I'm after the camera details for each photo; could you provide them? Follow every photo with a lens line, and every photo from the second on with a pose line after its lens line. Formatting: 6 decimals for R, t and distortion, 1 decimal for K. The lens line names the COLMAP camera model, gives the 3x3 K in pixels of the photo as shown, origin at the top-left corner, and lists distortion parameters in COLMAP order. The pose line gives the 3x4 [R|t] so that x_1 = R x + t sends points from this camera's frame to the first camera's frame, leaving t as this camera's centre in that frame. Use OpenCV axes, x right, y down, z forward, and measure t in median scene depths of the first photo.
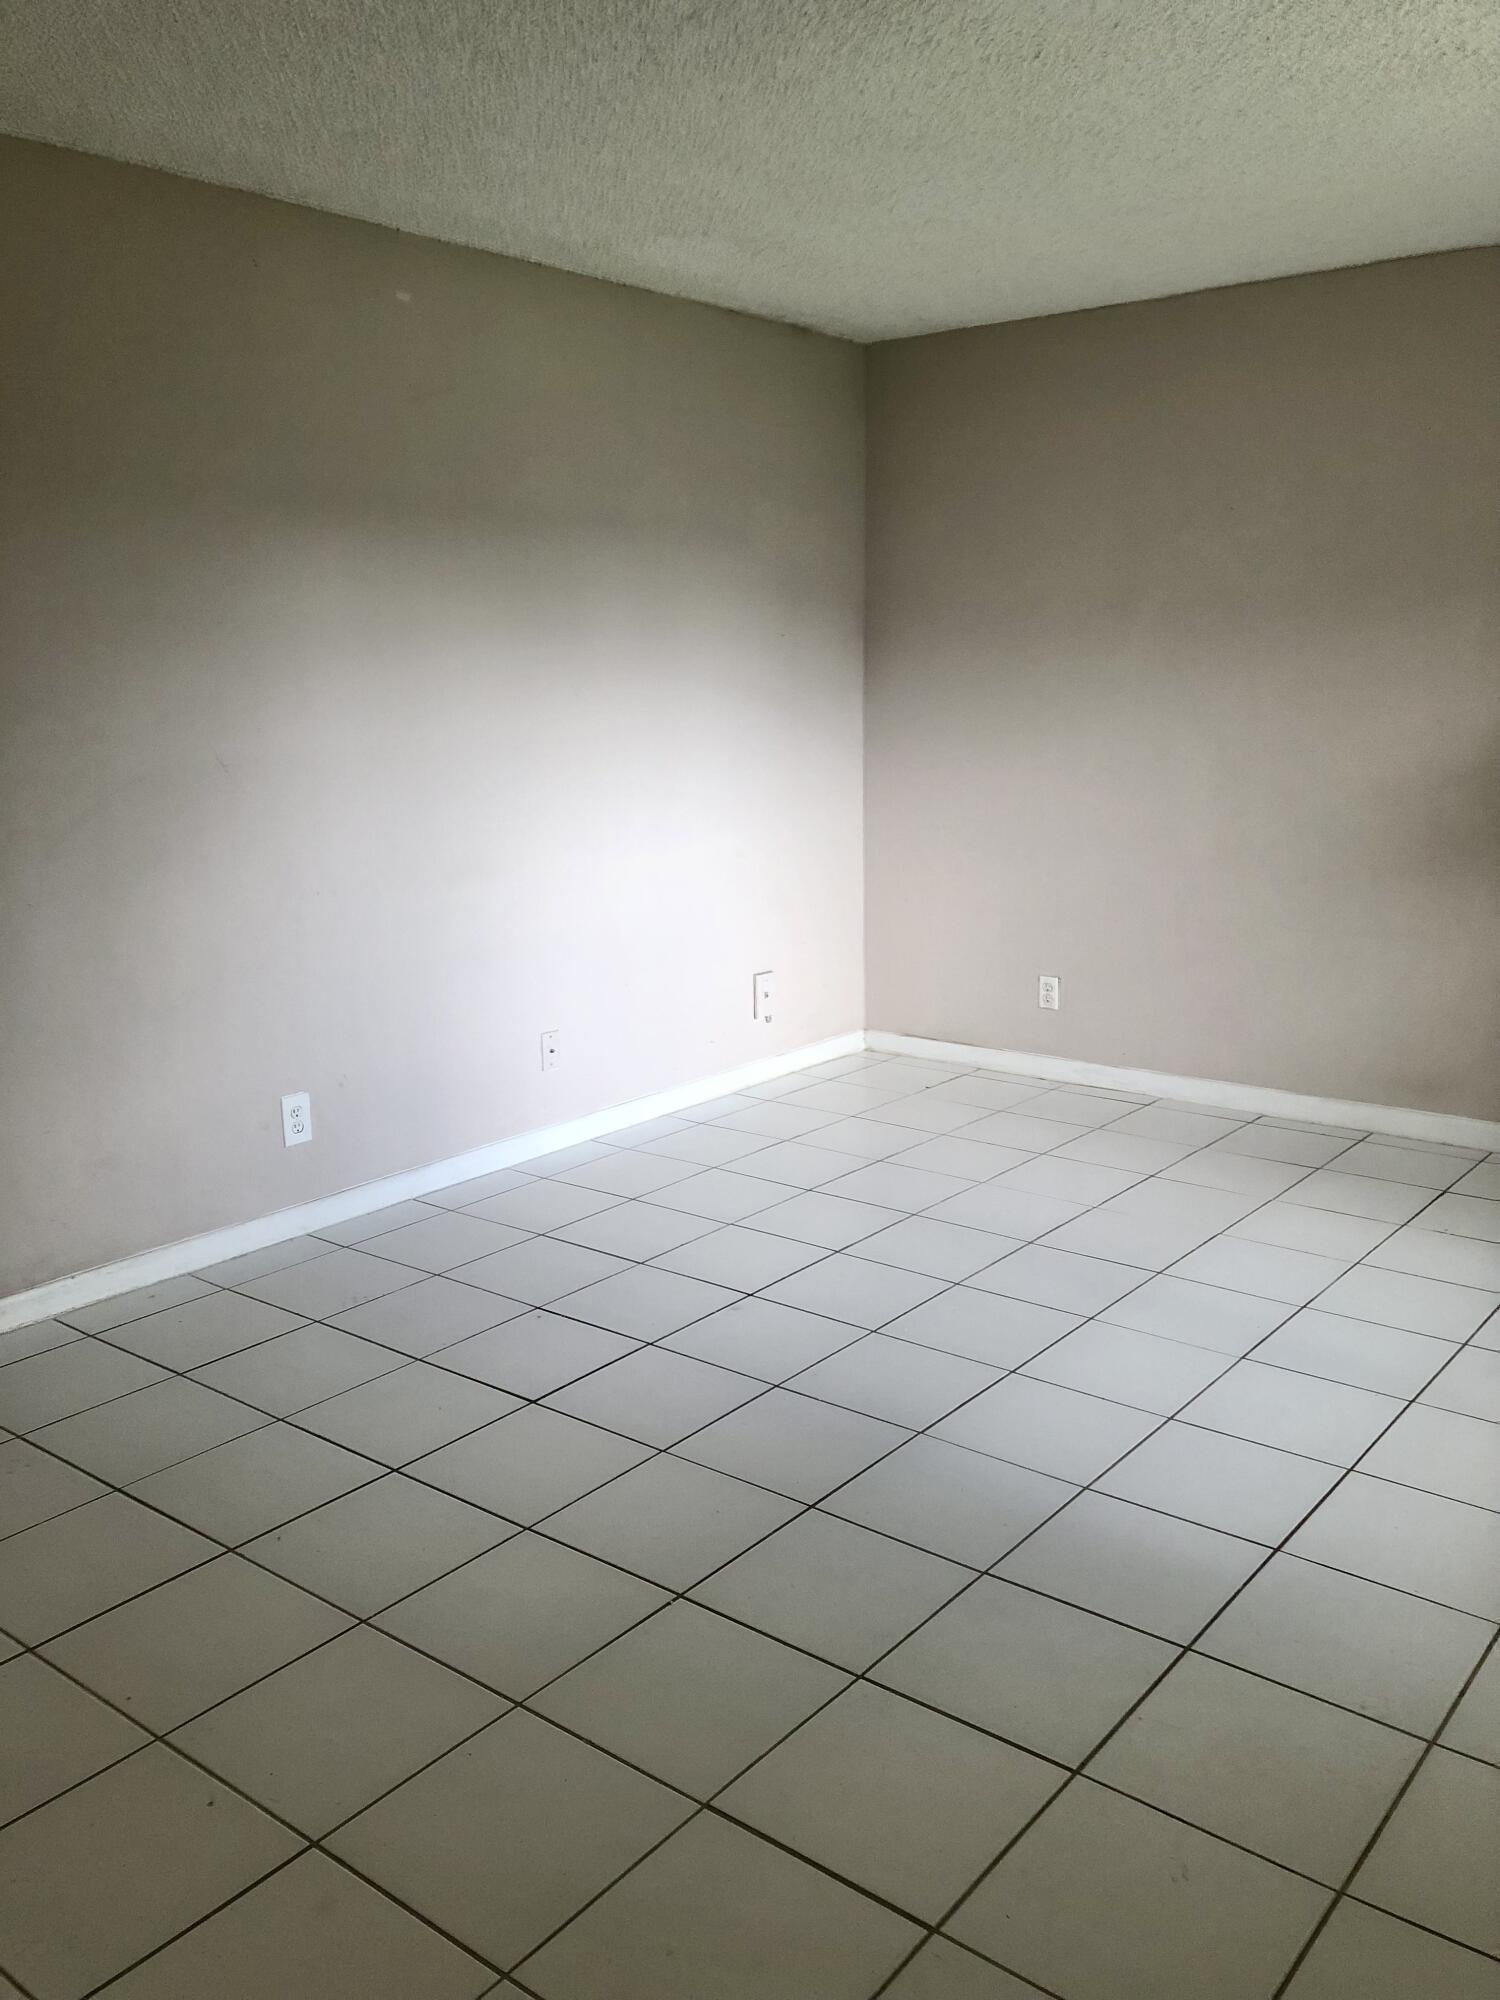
lens RADIAL K [[1659.3, 0, 750.0], [0, 1659.3, 1000.0], [0, 0, 1]] dist [0.001456, 0.011461]
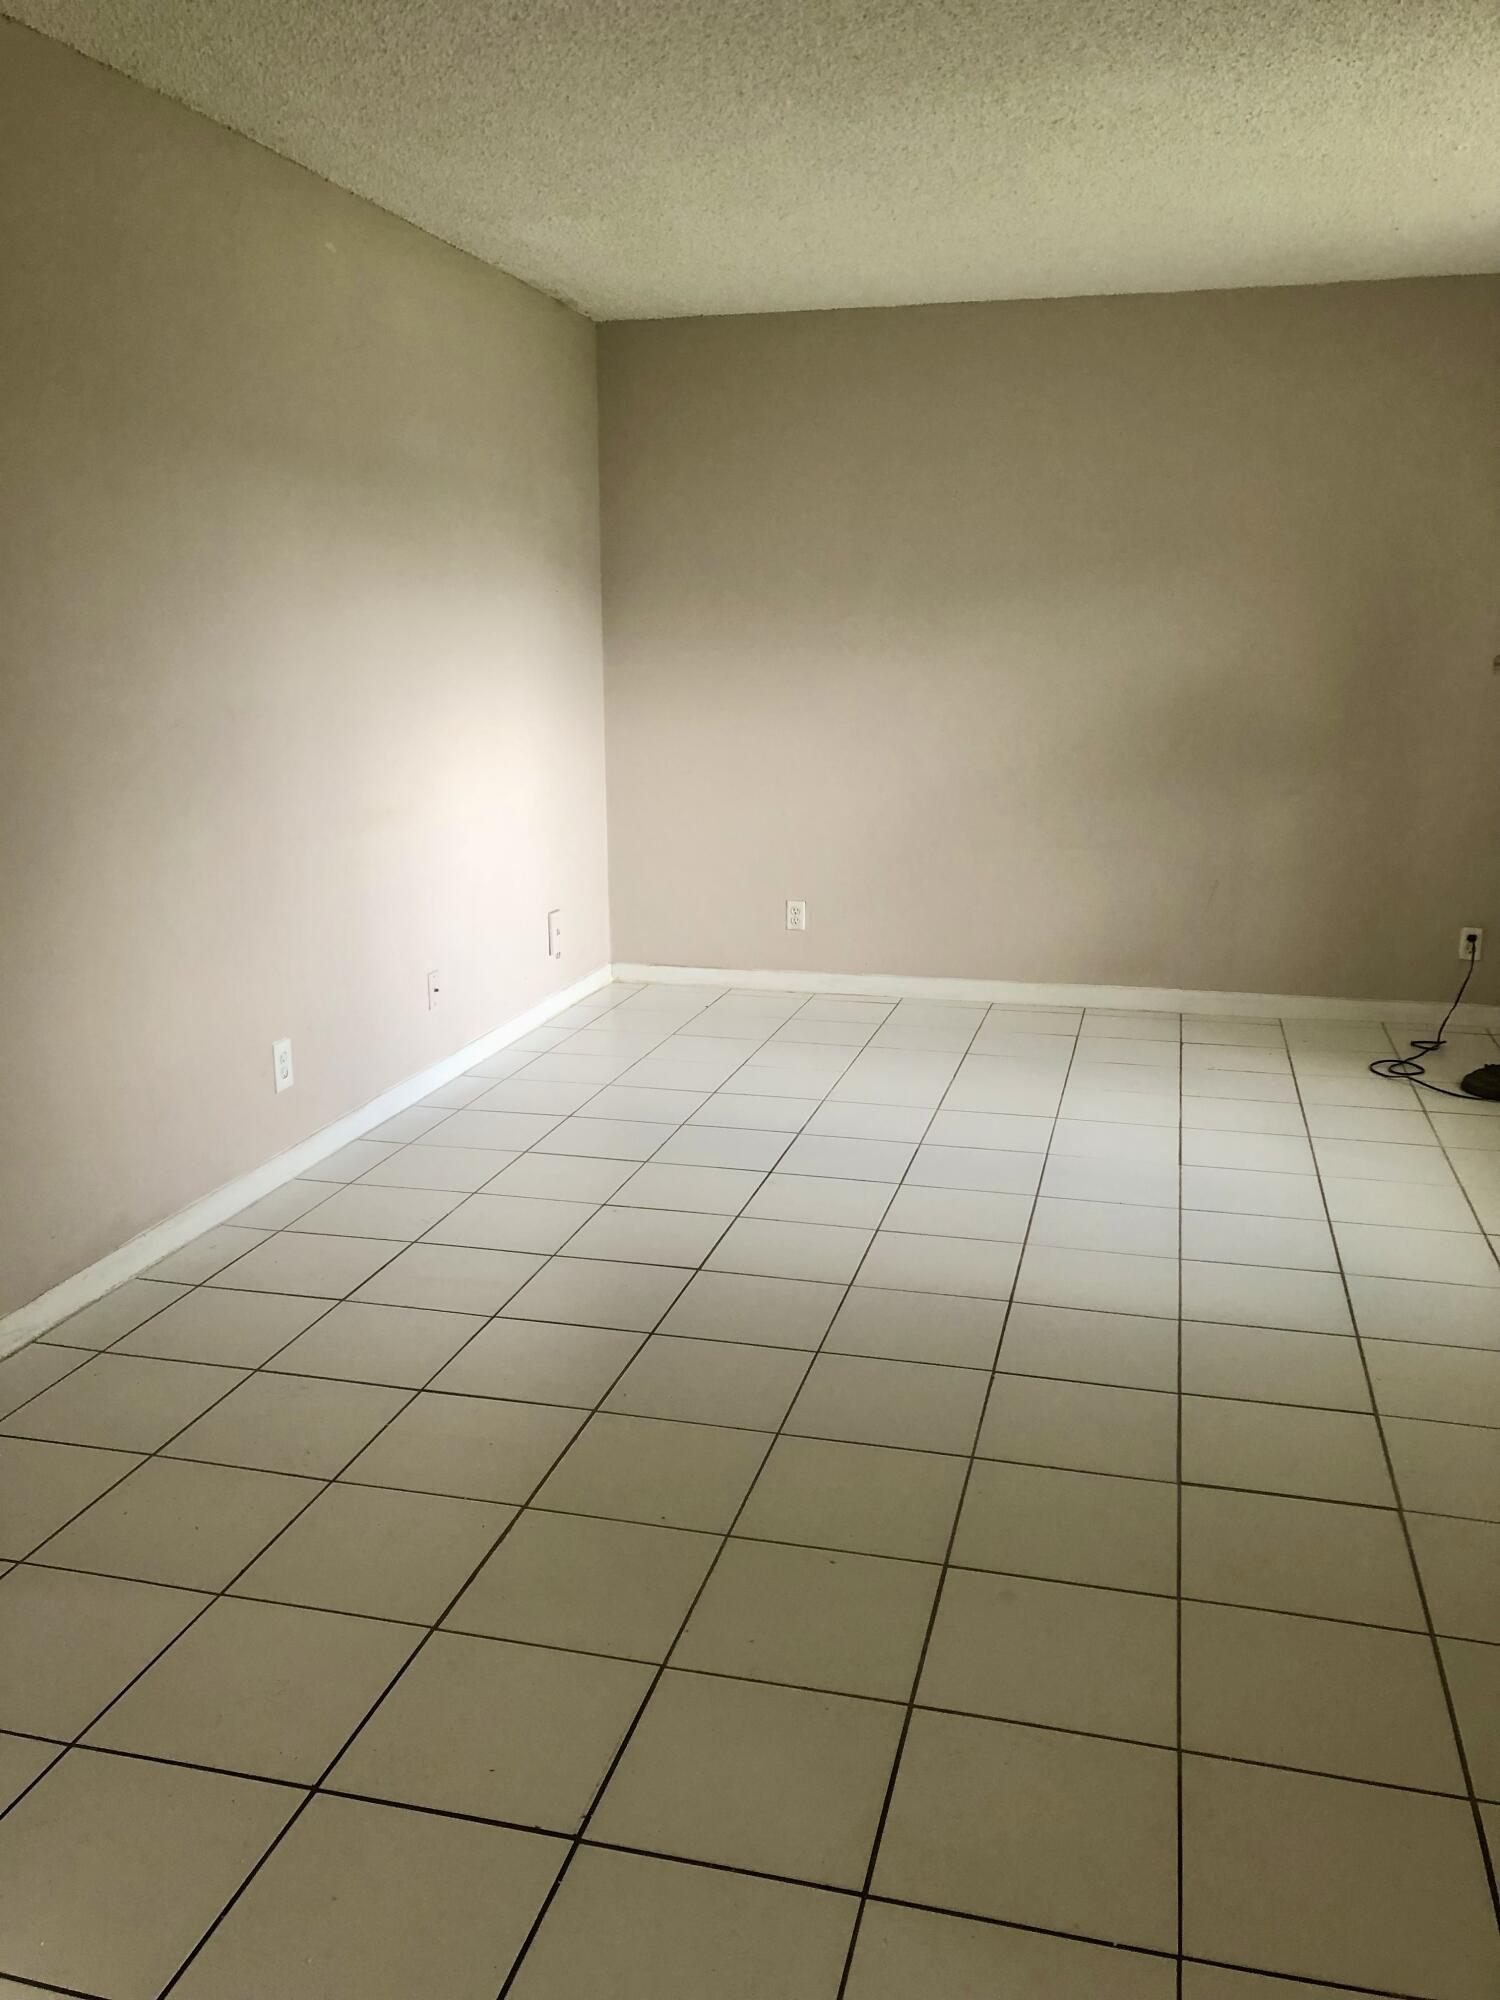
lens RADIAL K [[1613.7, 0, 750.0], [0, 1613.7, 1000.0], [0, 0, 1]] dist [0.041692, -0.000693]
pose [[0.918995, -0.078362, 0.386403, -0.283910], [0.071537, 0.996923, 0.032034, 0.015876], [-0.387724, -0.001797, 0.921774, -0.009261]]
